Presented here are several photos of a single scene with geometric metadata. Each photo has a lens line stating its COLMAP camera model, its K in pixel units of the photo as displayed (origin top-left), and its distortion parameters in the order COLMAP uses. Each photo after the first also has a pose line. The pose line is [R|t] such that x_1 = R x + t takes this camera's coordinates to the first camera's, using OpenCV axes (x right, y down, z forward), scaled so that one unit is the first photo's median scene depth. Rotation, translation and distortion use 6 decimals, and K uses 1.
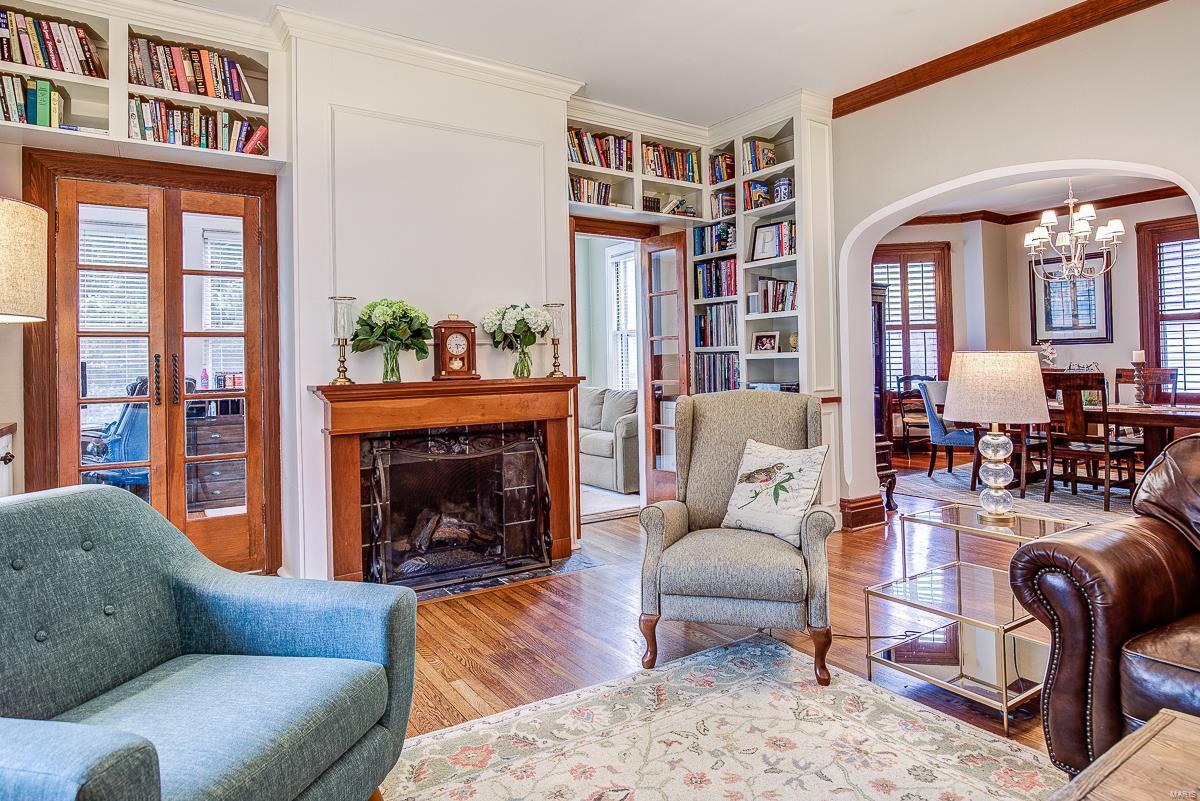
lens RADIAL K [[692.0, 0, 623.5], [0, 692.0, 357.6], [0, 0, 1]] dist [-0.029658, -0.004949]
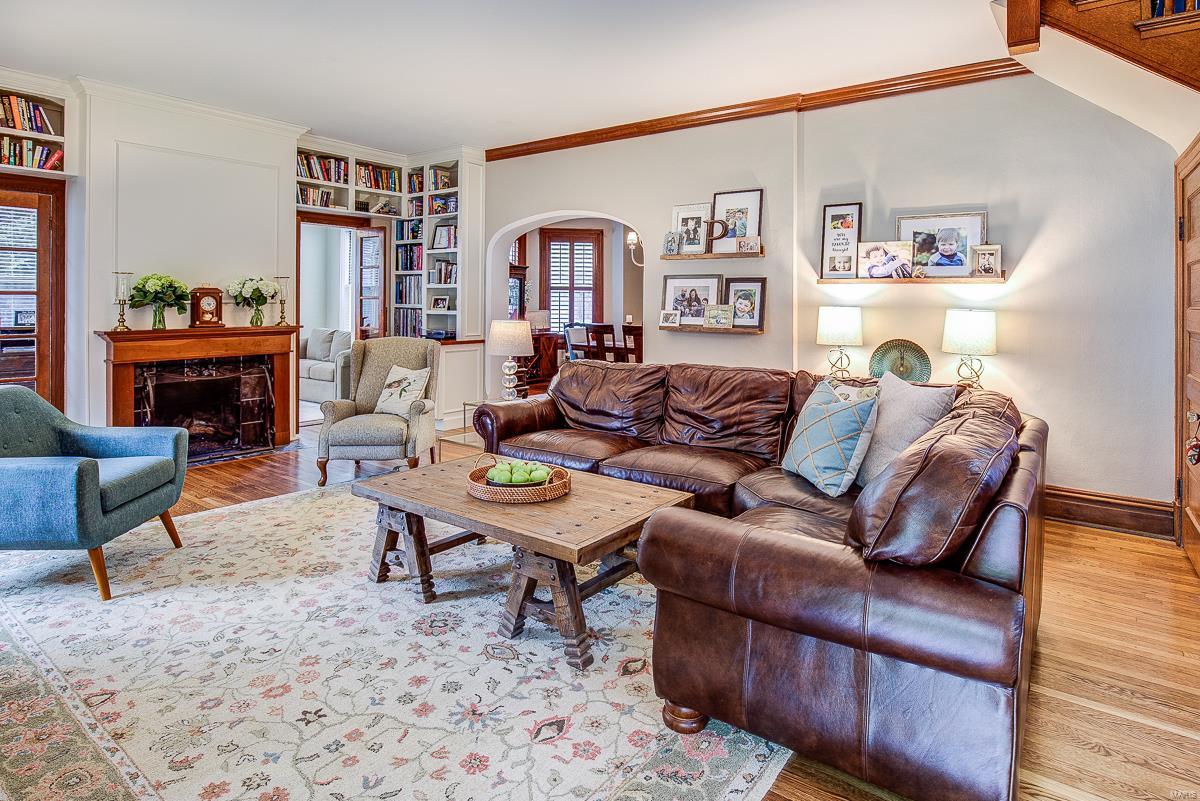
lens RADIAL K [[634.2, 0, 609.7], [0, 634.2, 302.1], [0, 0, 1]] dist [-0.020743, 0.000930]
pose [[0.942428, 0.027479, 0.333278, 0.101106], [-0.030022, 0.999546, 0.002482, -0.041825], [-0.333058, -0.012345, 0.942825, -0.465891]]
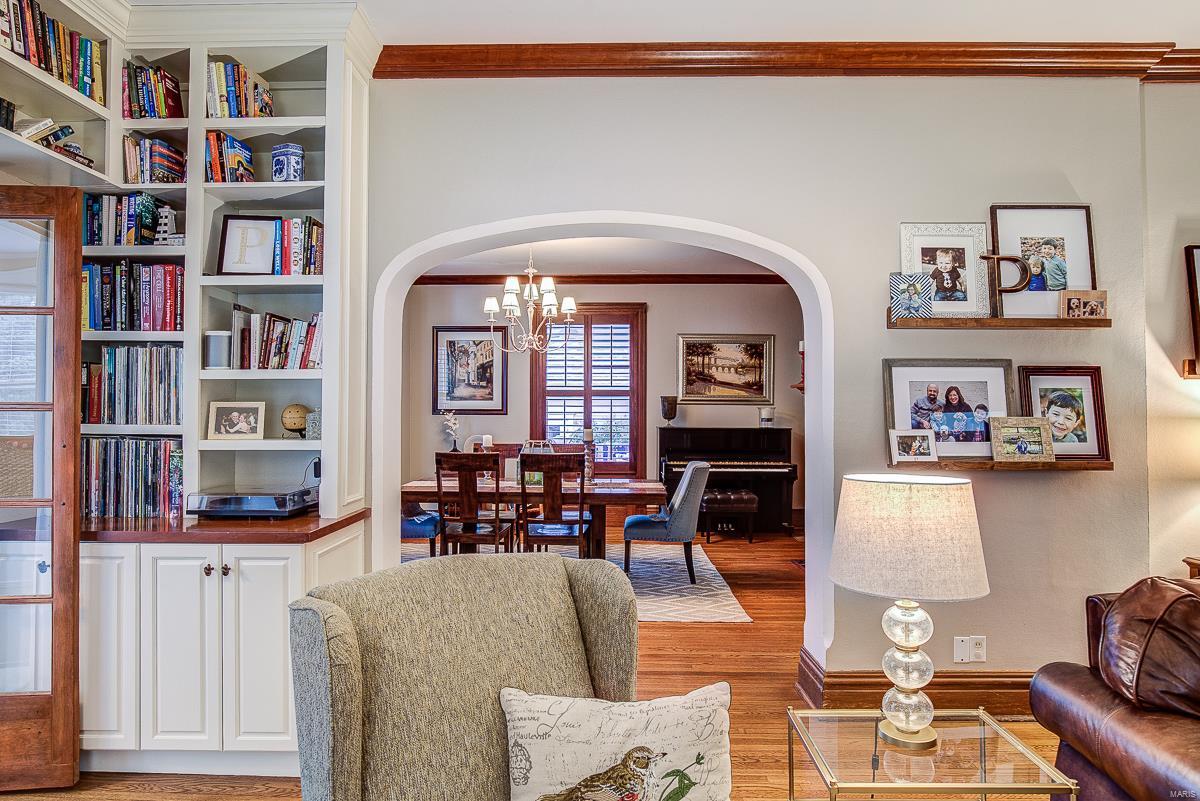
lens RADIAL K [[687.7, 0, 594.2], [0, 687.7, 401.0], [0, 0, 1]] dist [-0.022450, 0.004434]
pose [[0.590565, 0.031978, 0.806356, -0.082923], [-0.019564, 0.999488, -0.025308, -0.031464], [-0.806753, -0.000830, 0.590889, 0.461198]]
